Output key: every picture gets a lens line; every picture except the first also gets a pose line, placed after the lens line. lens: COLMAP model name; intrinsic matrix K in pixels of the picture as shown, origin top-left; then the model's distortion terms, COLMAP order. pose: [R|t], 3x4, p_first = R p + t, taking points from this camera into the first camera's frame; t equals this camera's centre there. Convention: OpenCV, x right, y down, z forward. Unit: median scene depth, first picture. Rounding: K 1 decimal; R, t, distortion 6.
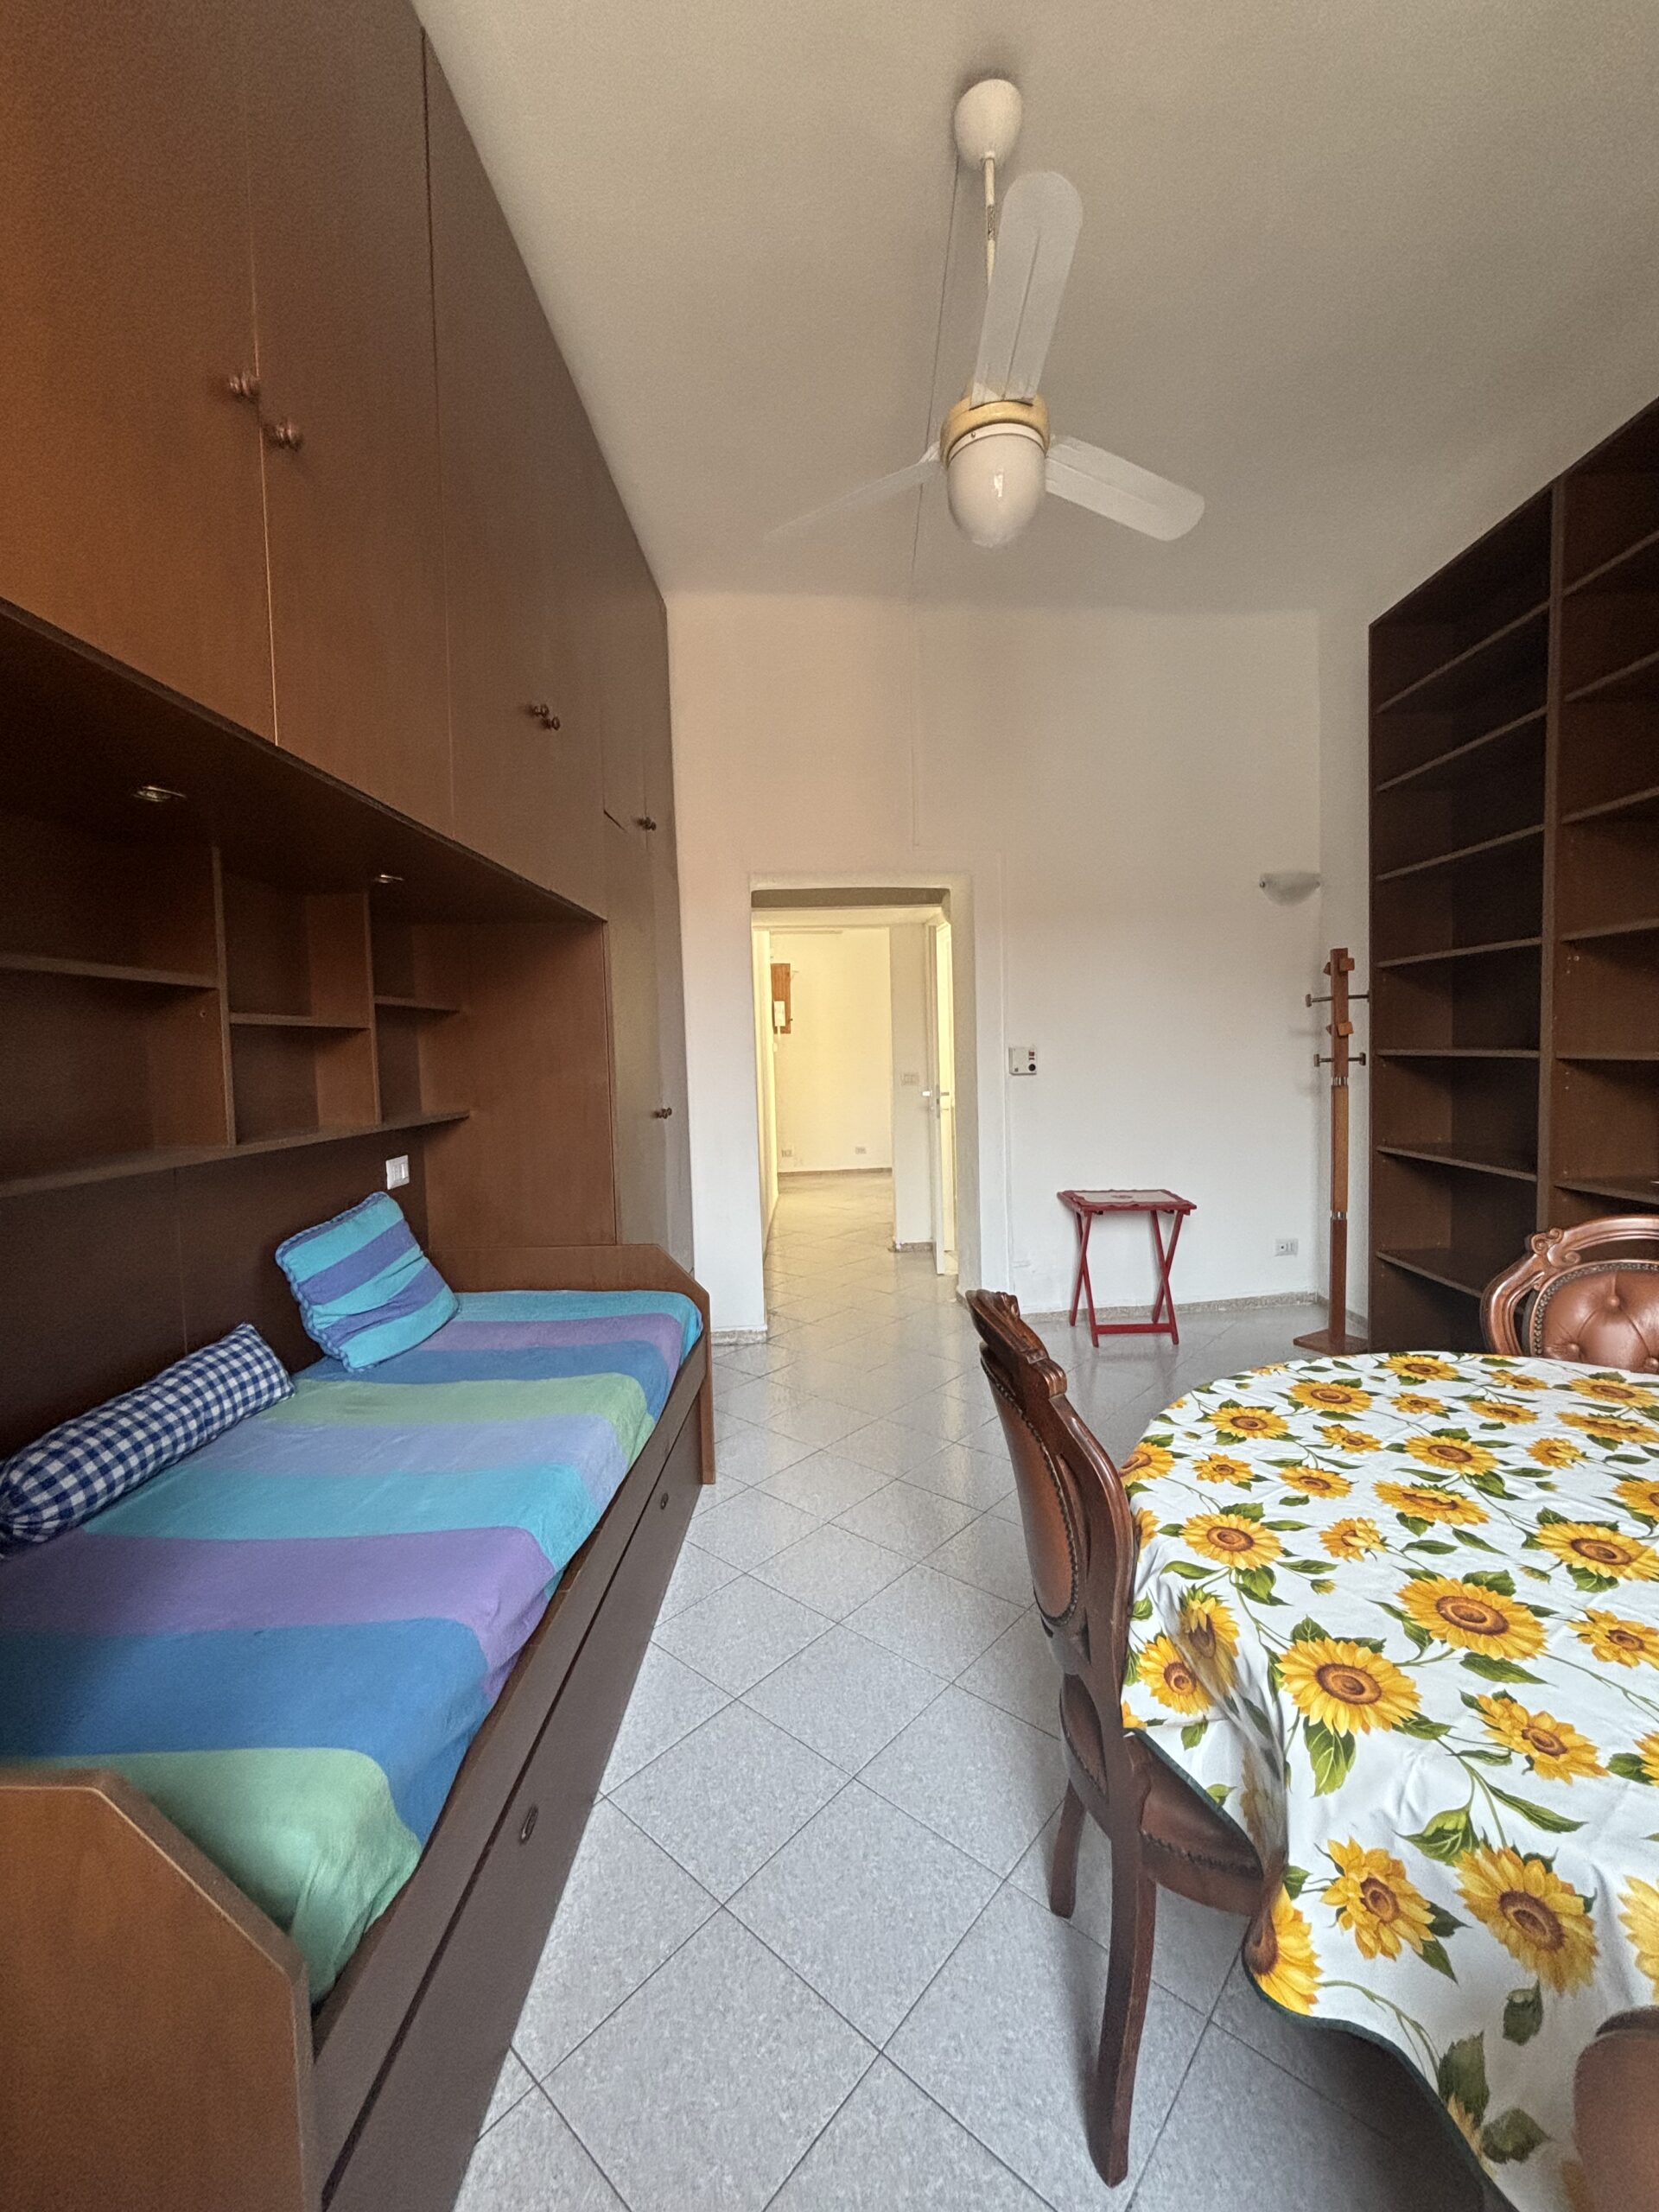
lens RADIAL K [[894.8, 0, 835.3], [0, 894.8, 1100.2], [0, 0, 1]] dist [-0.001806, -0.000032]
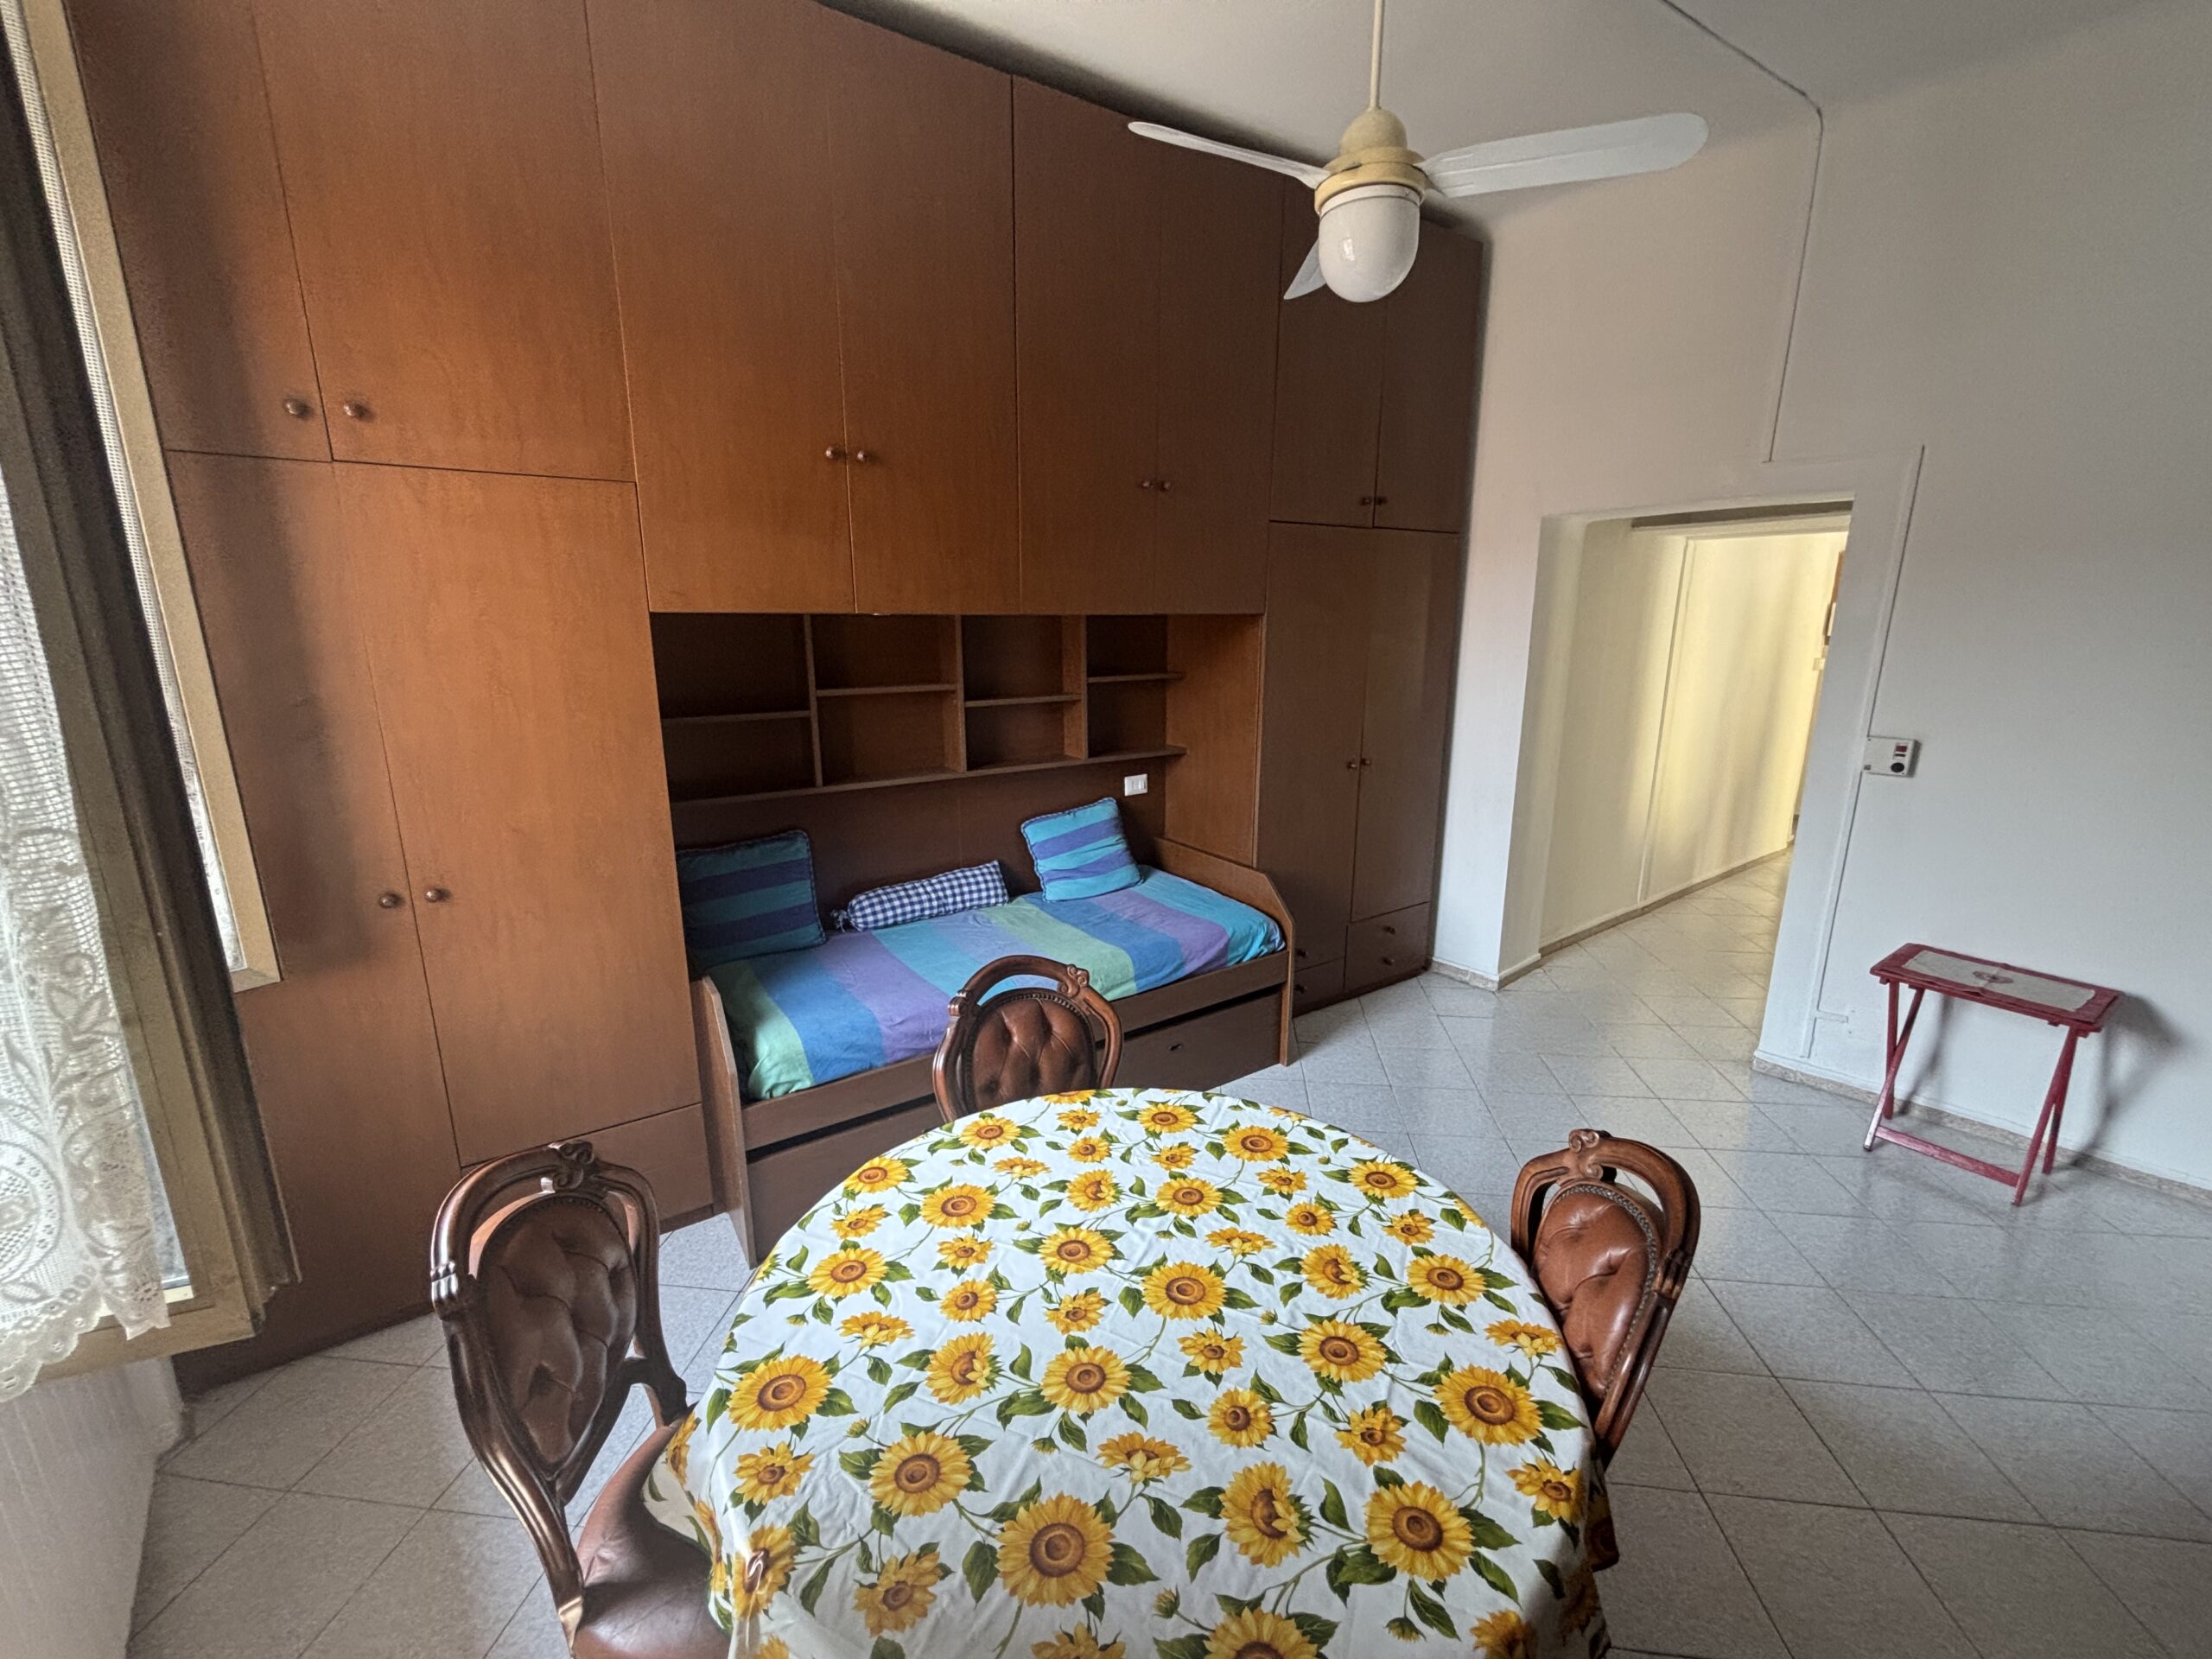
lens RADIAL K [[894.8, 0, 1104.7], [0, 894.8, 823.8], [0, 0, 1]] dist [-0.001806, -0.000032]
pose [[0.567410, 0.206191, -0.797202, 1.234618], [-0.054402, 0.975413, 0.213564, -0.309905], [0.821636, -0.077809, 0.564677, 0.186029]]
